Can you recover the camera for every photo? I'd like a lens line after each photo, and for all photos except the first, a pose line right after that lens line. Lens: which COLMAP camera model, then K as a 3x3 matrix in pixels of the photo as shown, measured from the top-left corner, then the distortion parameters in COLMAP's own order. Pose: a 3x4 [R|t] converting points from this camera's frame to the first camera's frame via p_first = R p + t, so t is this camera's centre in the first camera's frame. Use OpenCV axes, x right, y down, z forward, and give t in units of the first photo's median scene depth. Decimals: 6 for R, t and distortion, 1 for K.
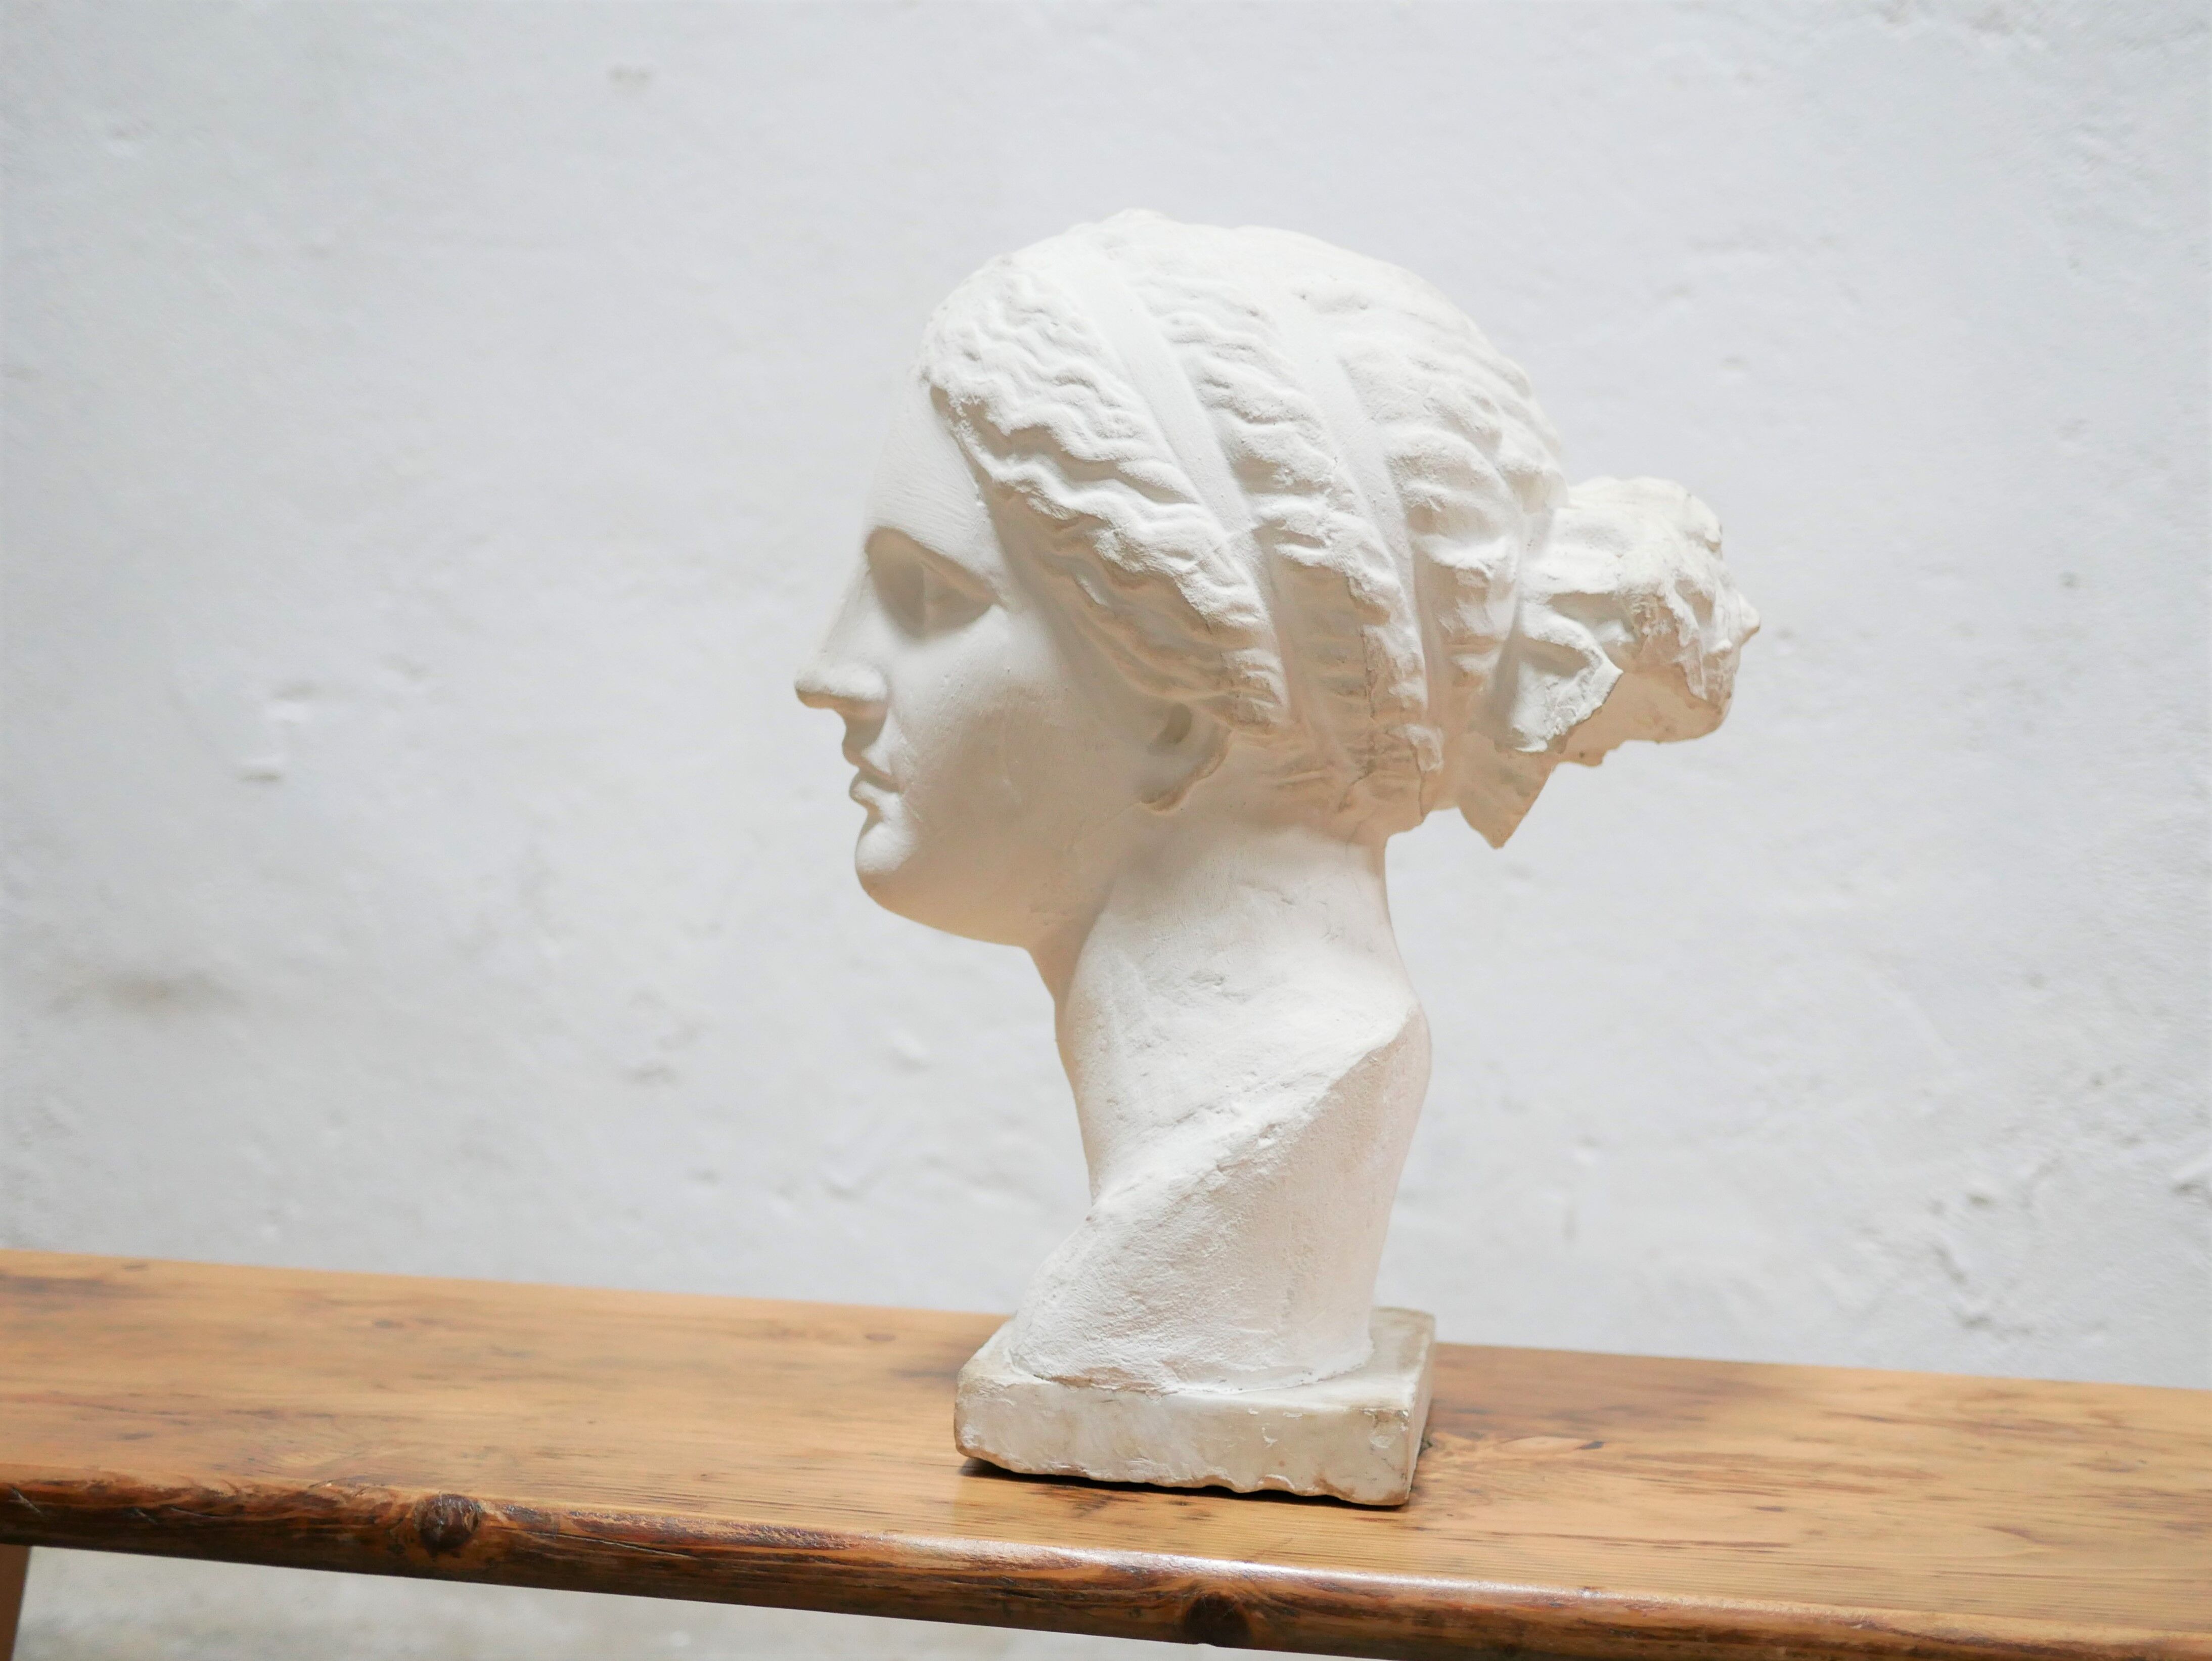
lens RADIAL K [[2618.2, 0, 1100.4], [0, 2618.2, 835.6], [0, 0, 1]] dist [-0.014772, 0.018188]
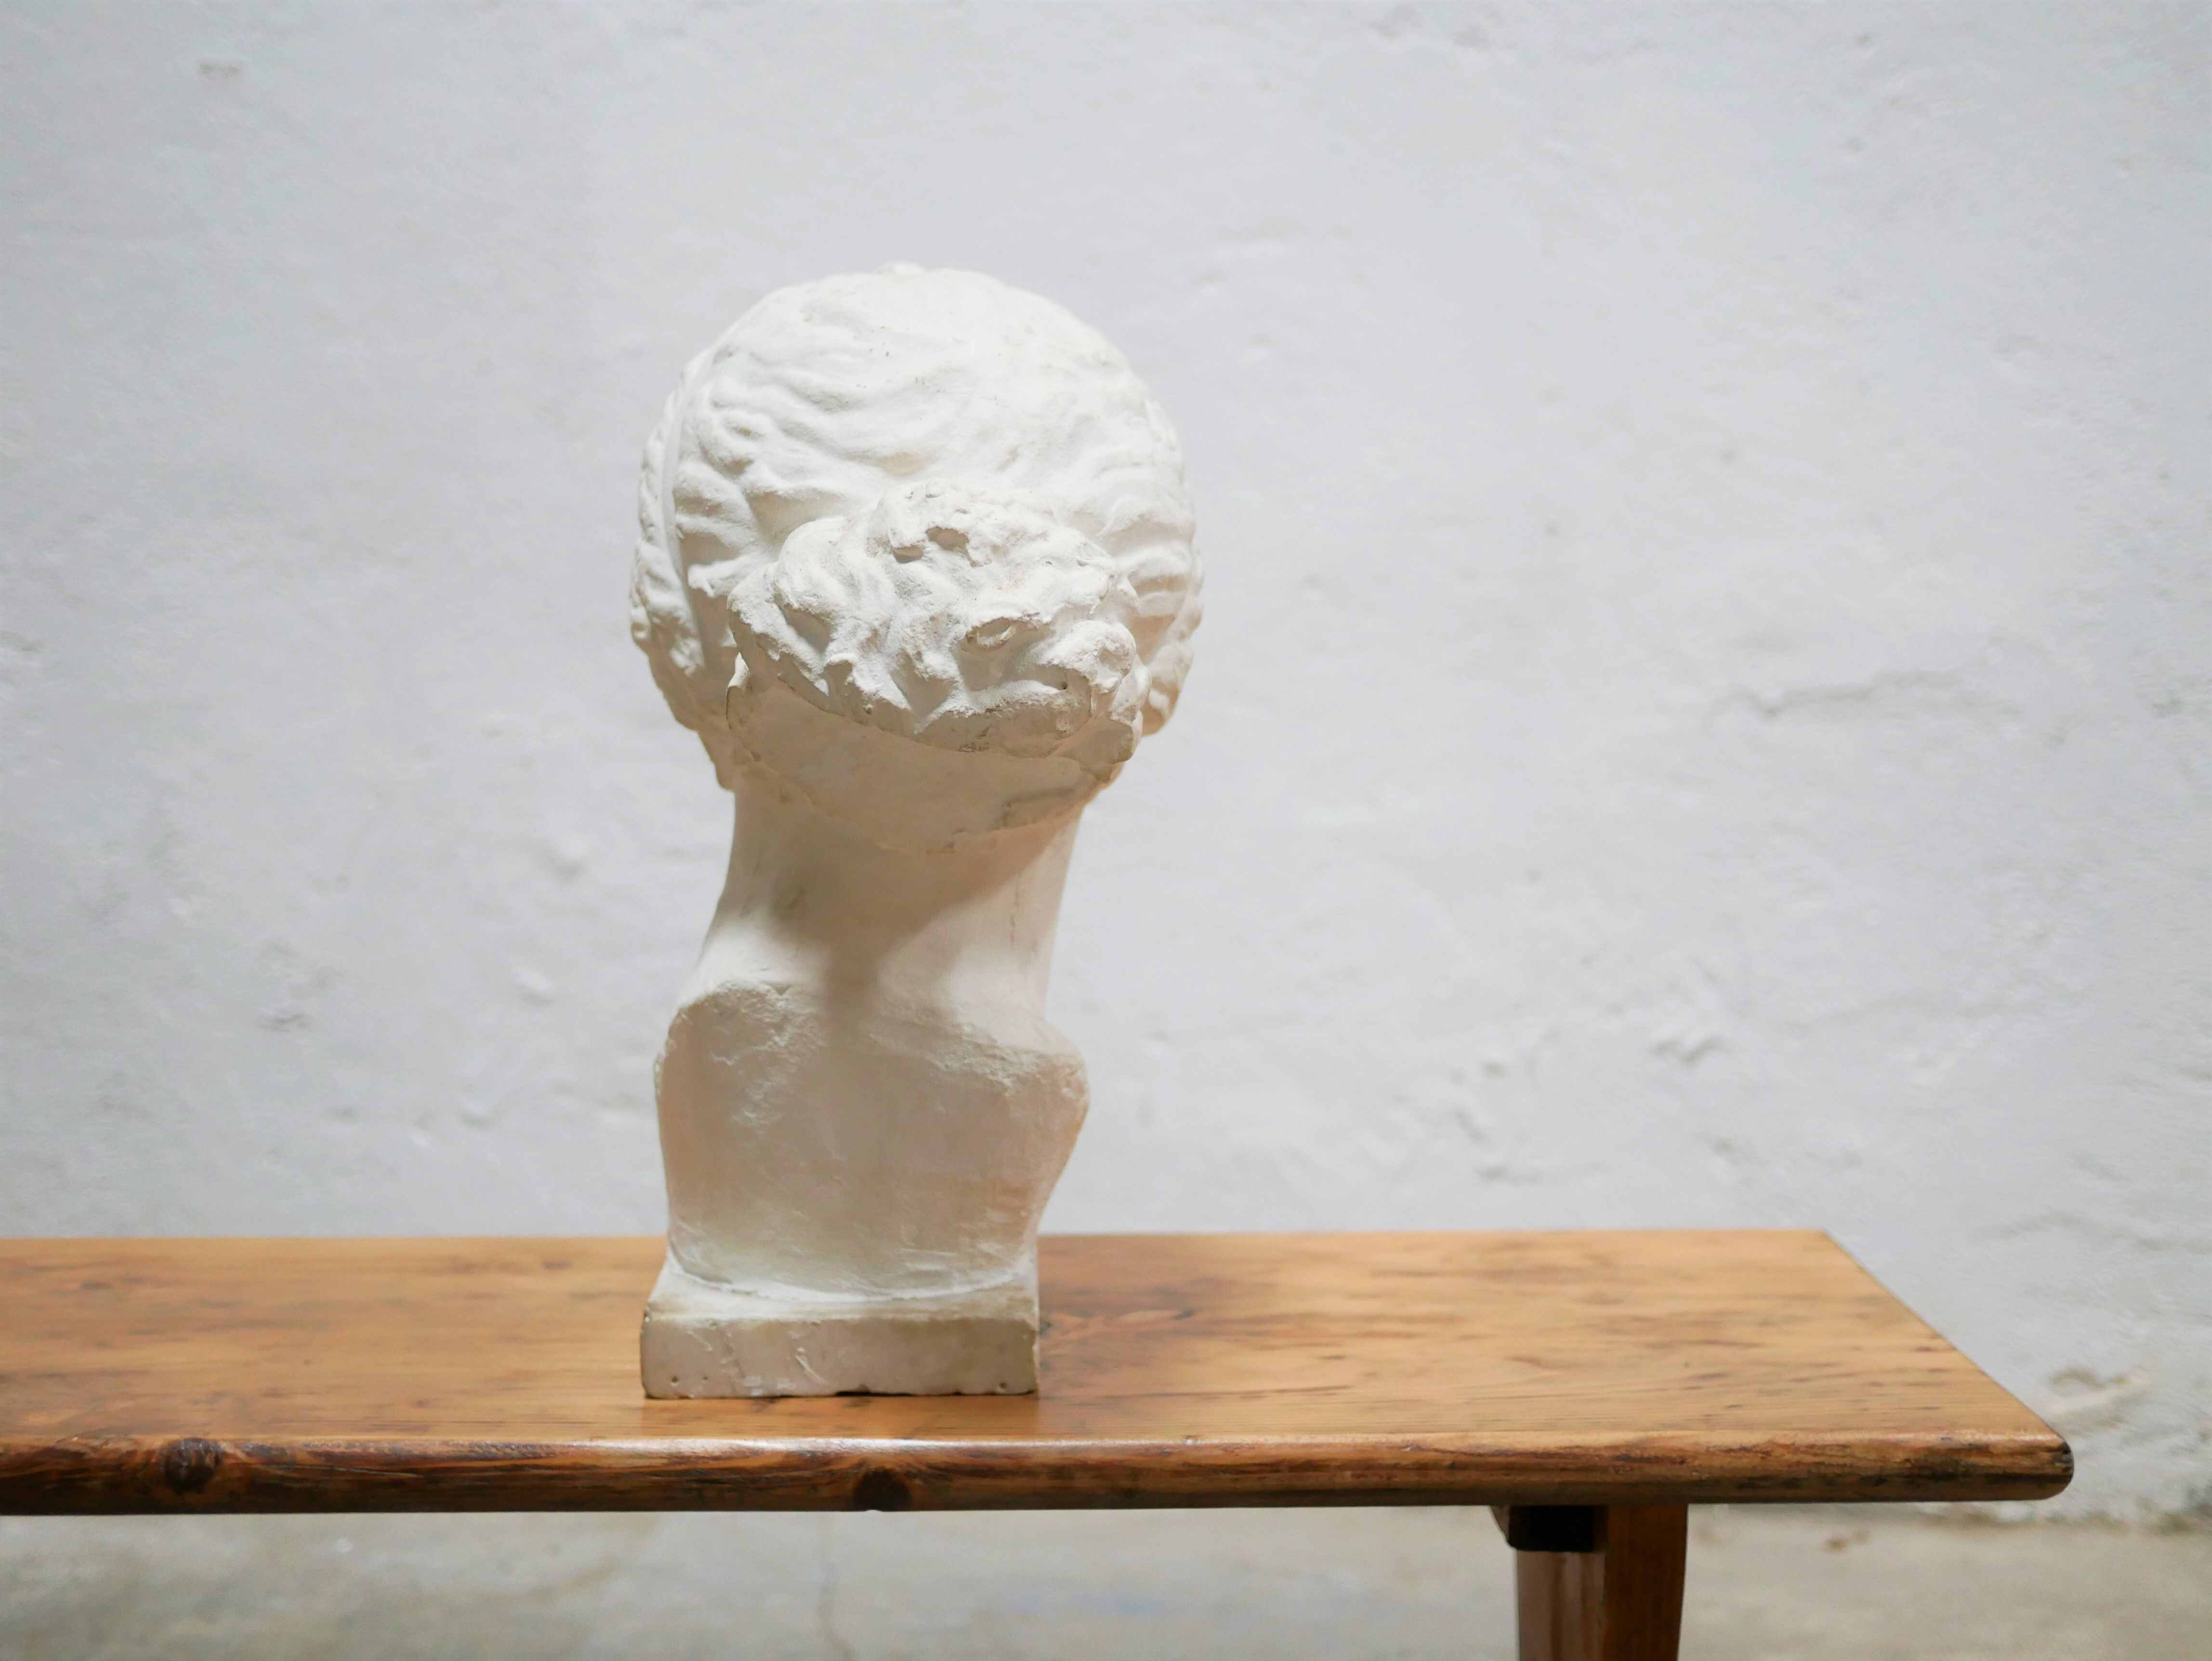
lens RADIAL K [[2492.8, 0, 1099.7], [0, 2492.8, 829.3], [0, 0, 1]] dist [-0.025207, 0.044719]
pose [[0.984676, -0.043850, 0.168791, -0.033544], [0.037322, 0.998434, 0.041662, -0.038309], [-0.170354, -0.034724, 0.984771, -0.105785]]
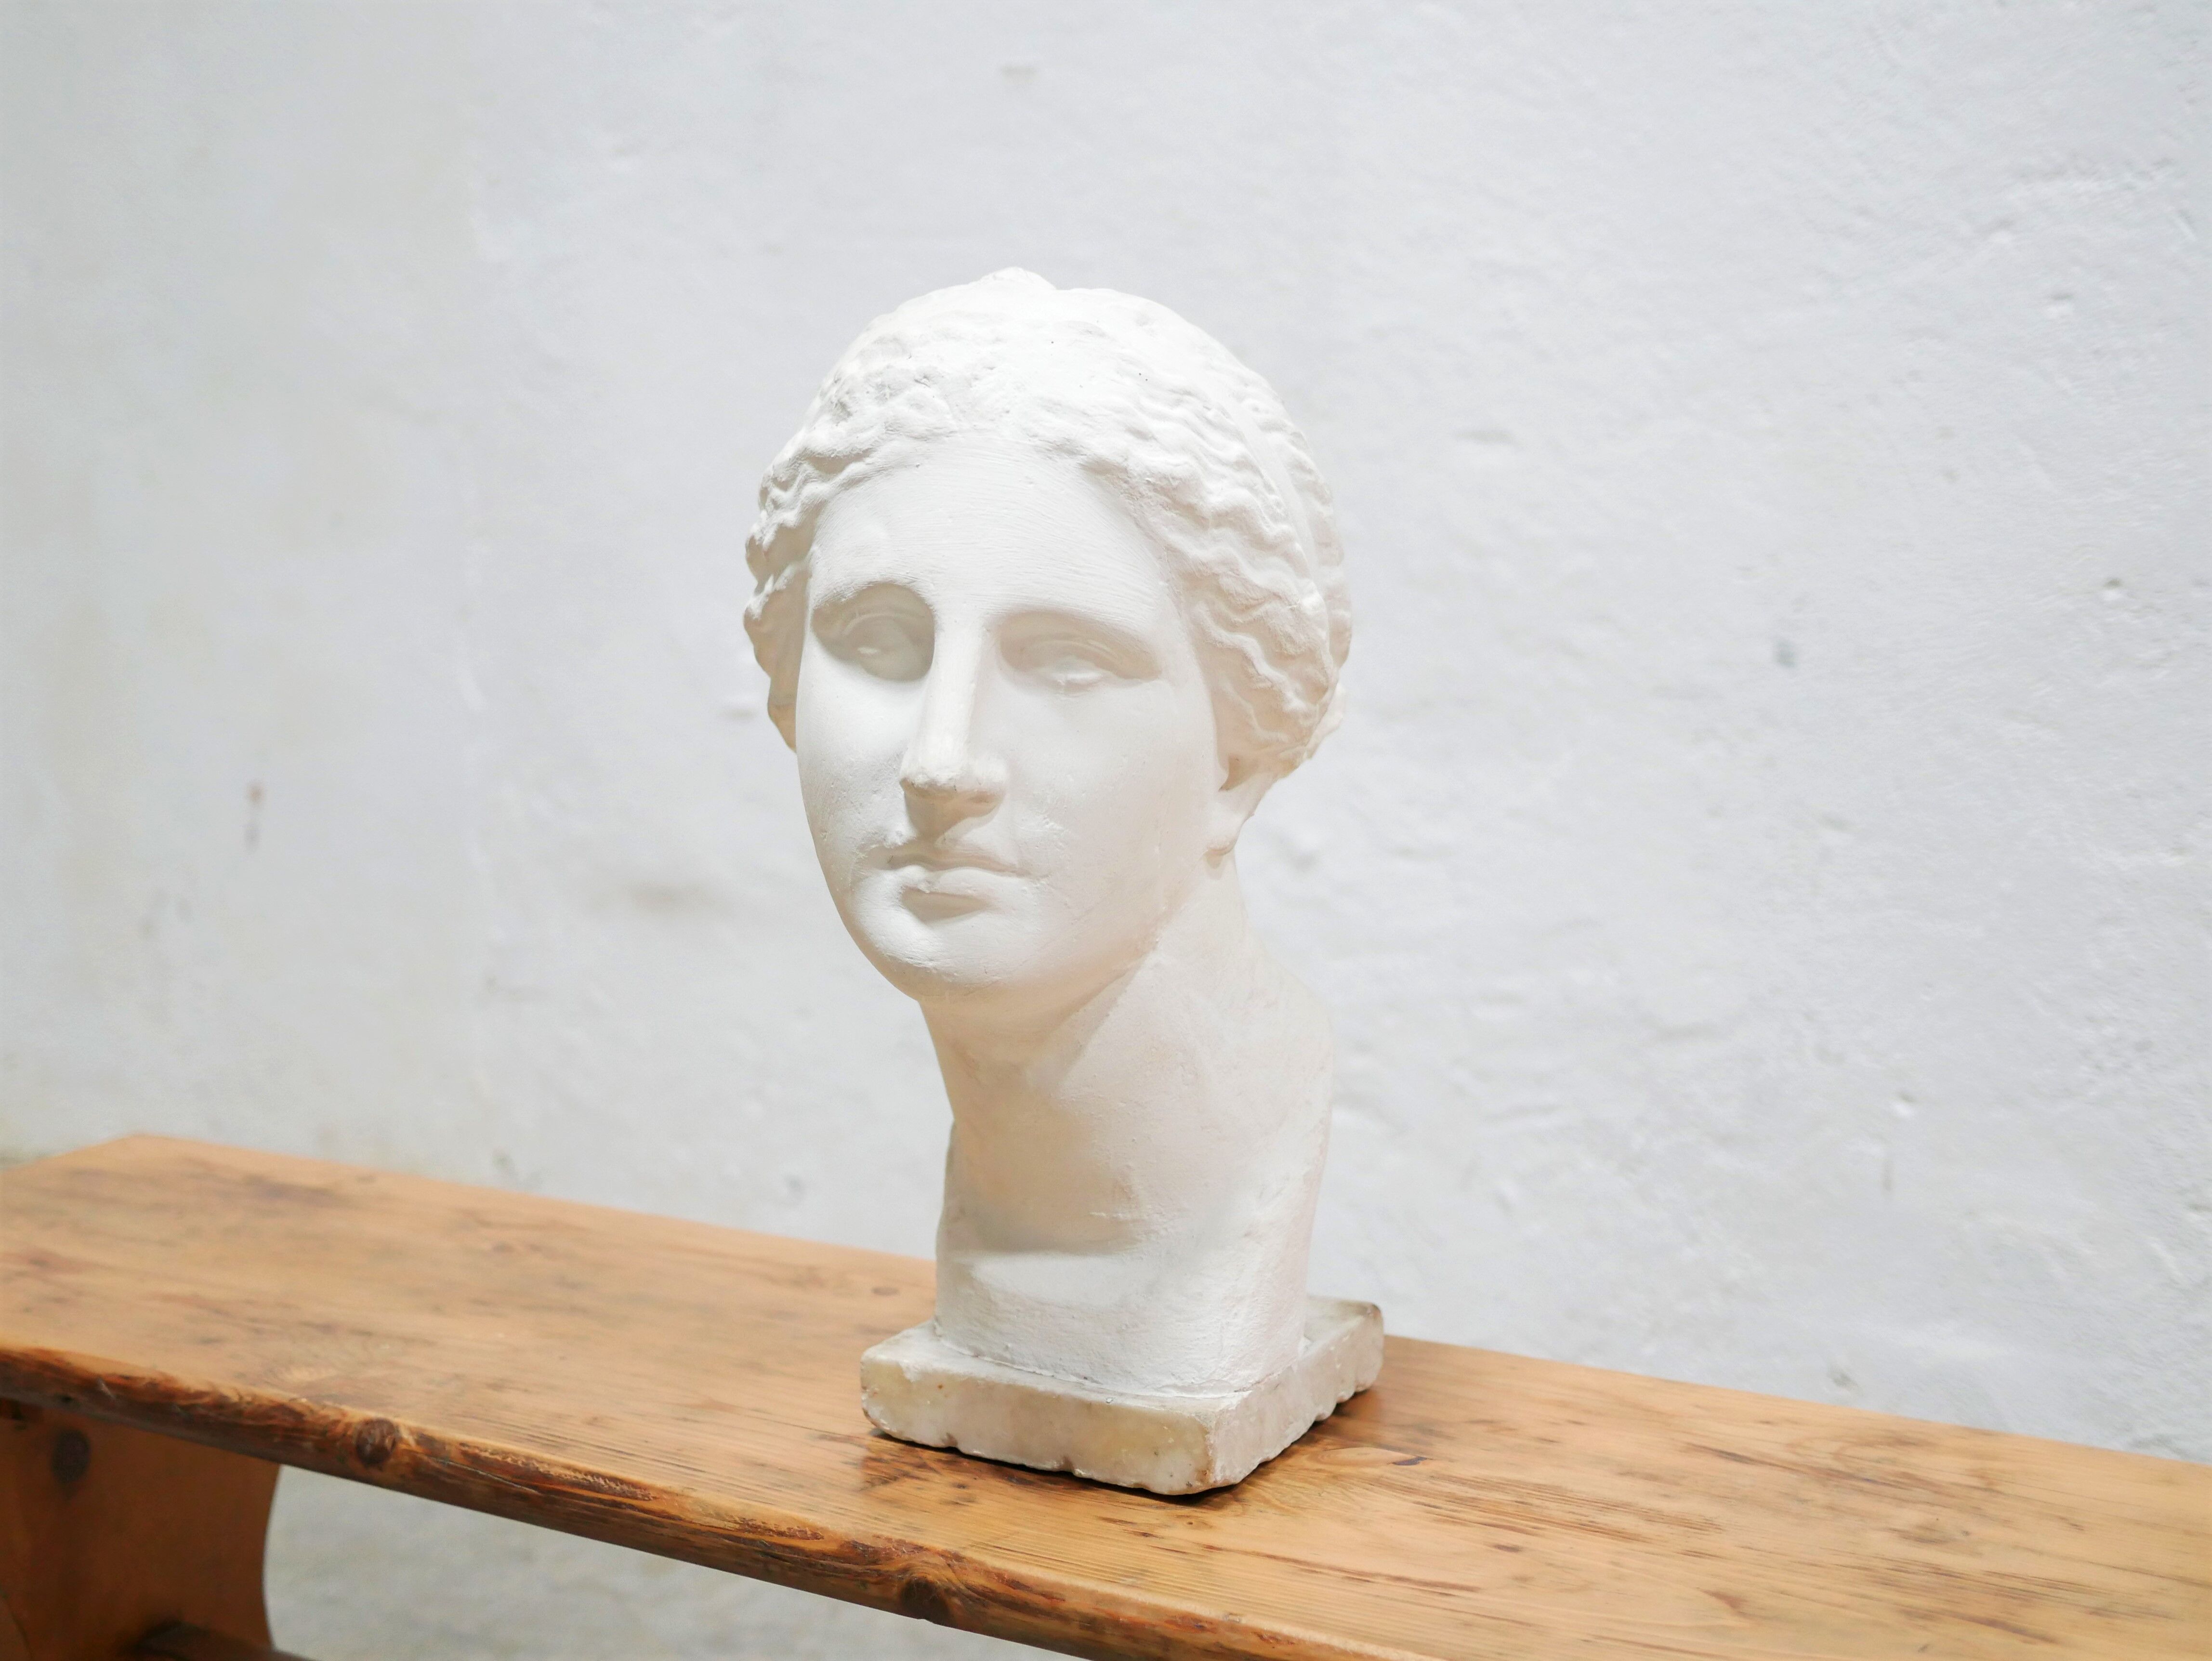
lens RADIAL K [[2489.0, 0, 1083.3], [0, 2489.0, 826.9], [0, 0, 1]] dist [-0.020886, 0.003506]
pose [[0.947384, 0.016819, -0.319656, 0.415556], [0.001223, 0.998421, 0.056158, -0.082489], [0.320096, -0.053594, 0.945868, 0.039811]]
